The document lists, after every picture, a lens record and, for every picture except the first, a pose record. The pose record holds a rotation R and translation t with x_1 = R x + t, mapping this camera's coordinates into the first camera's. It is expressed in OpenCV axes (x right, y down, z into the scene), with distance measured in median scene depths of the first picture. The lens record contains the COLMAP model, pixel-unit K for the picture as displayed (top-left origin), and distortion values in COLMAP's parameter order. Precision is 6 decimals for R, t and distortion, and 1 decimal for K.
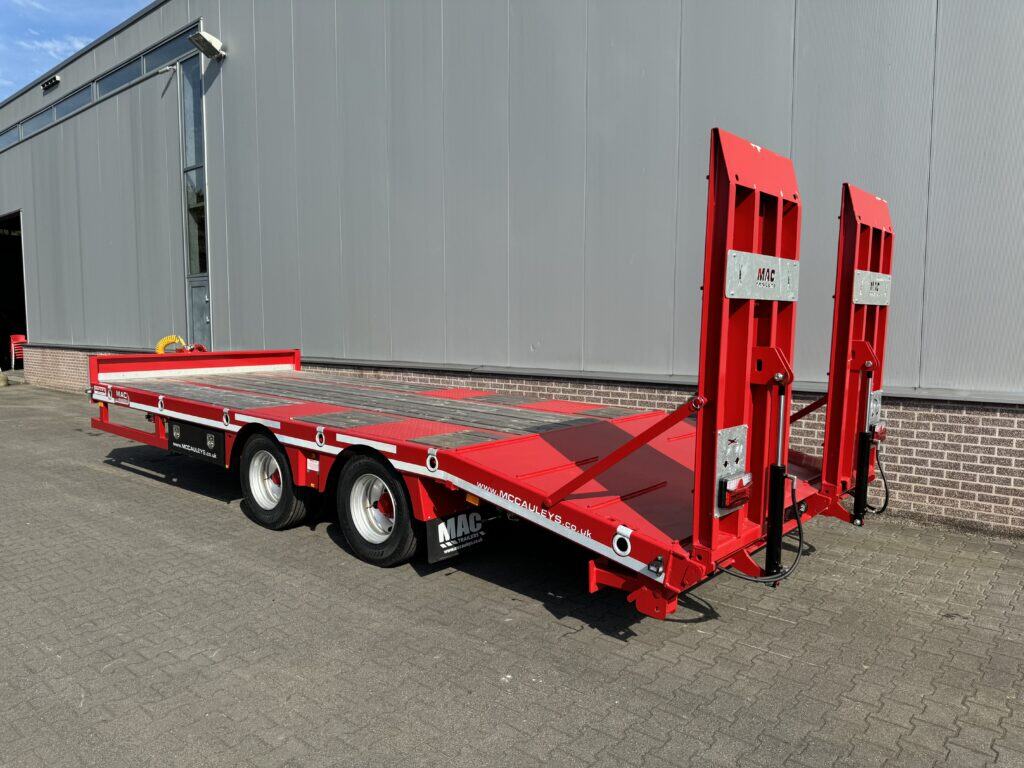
lens RADIAL K [[719.3, 0, 512.0], [0, 719.3, 384.0], [0, 0, 1]] dist [0.045518, -0.066044]
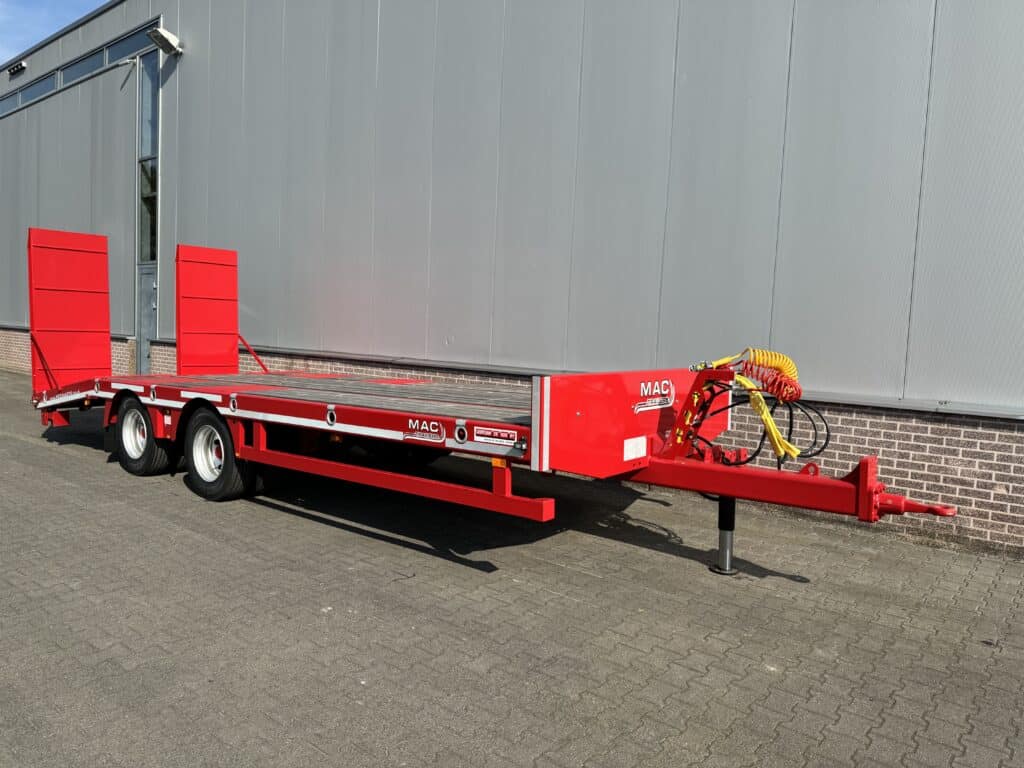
lens RADIAL K [[717.6, 0, 512.0], [0, 717.6, 380.3], [0, 0, 1]] dist [0.035970, -0.050641]
pose [[0.998449, 0.044509, 0.033444, 0.141276], [-0.043908, 0.998864, -0.018507, 0.033128], [-0.034230, 0.017010, 0.999269, -0.094449]]
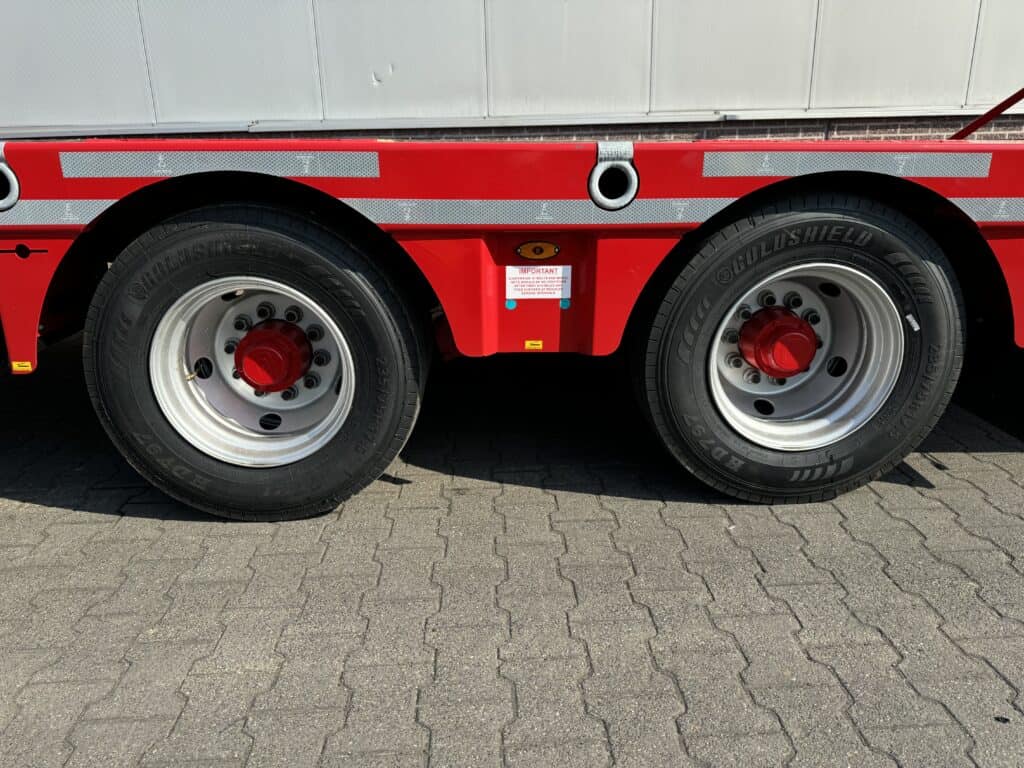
lens RADIAL K [[741.2, 0, 511.6], [0, 741.2, 402.4], [0, 0, 1]] dist [0.073807, -0.105286]
pose [[0.732734, -0.233868, 0.639067, -0.471721], [0.075992, 0.961339, 0.264673, 0.070478], [-0.676259, -0.145371, 0.722178, 0.711282]]
